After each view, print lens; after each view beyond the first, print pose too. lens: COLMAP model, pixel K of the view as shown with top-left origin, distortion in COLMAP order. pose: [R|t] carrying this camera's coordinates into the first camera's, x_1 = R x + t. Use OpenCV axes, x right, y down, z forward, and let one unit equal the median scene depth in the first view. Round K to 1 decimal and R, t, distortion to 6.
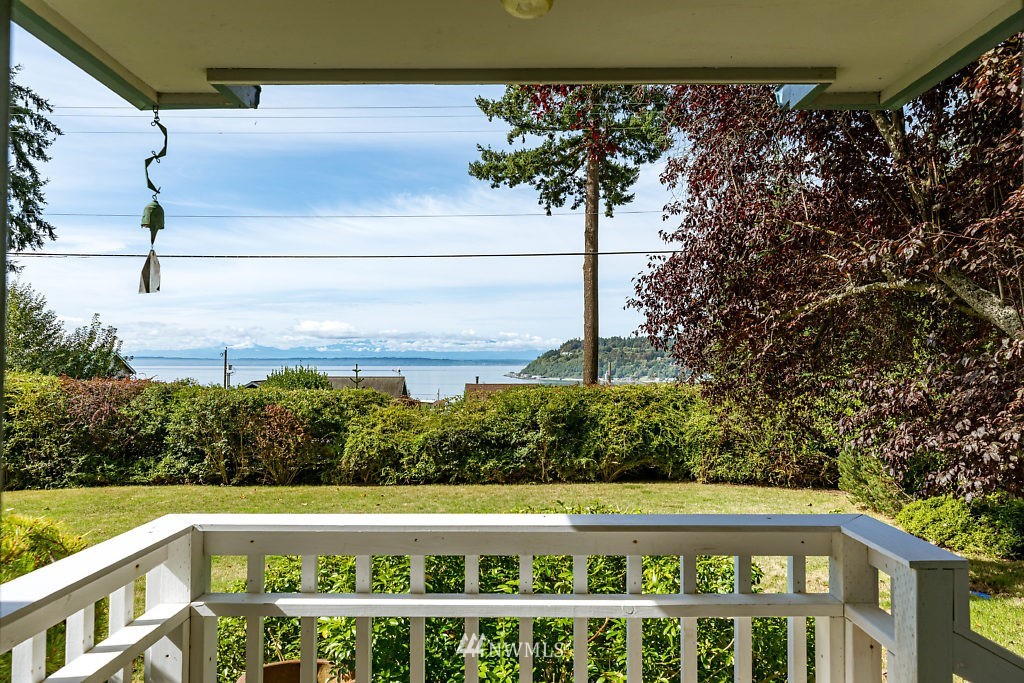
lens RADIAL K [[693.4, 0, 516.0], [0, 693.4, 338.7], [0, 0, 1]] dist [0.010245, 0.001383]
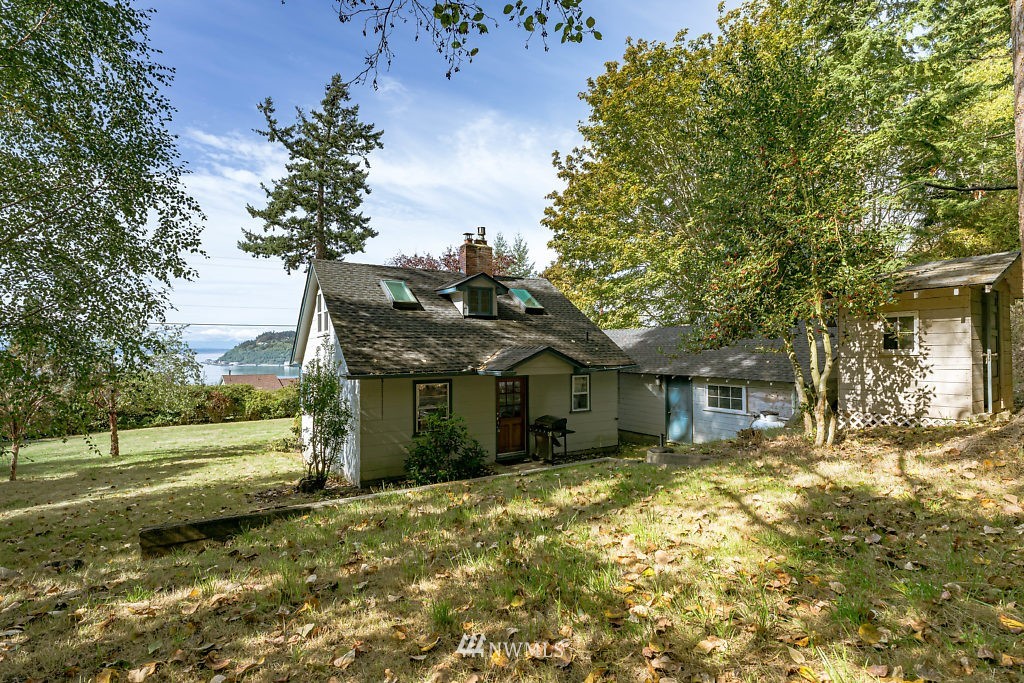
lens RADIAL K [[552.1, 0, 514.8], [0, 552.1, 339.1], [0, 0, 1]] dist [0.005395, 0.000465]
pose [[0.870876, 0.002725, 0.491496, -0.360597], [-0.011541, 0.999822, 0.014906, -0.127958], [-0.491368, -0.018654, 0.870752, -1.188271]]
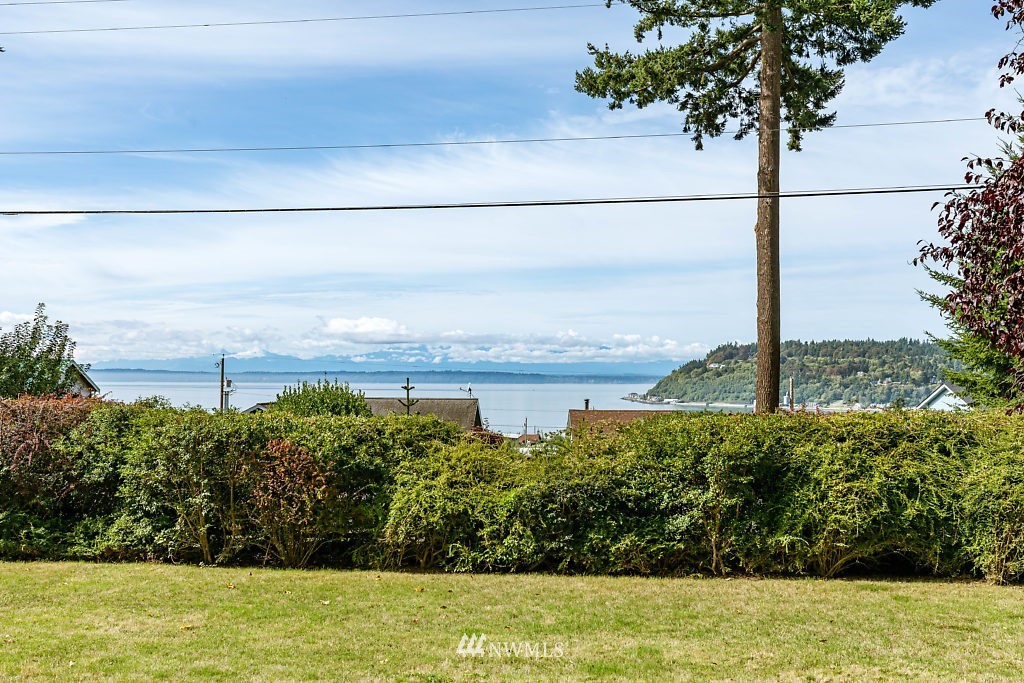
lens RADIAL K [[1019.2, 0, 508.9], [0, 1019.2, 338.2], [0, 0, 1]] dist [-0.006463, 0.000000]
pose [[0.992004, -0.001071, -0.126205, -0.024305], [0.000340, 0.999983, -0.005816, 0.008347], [0.126209, 0.005727, 0.991987, 0.101839]]
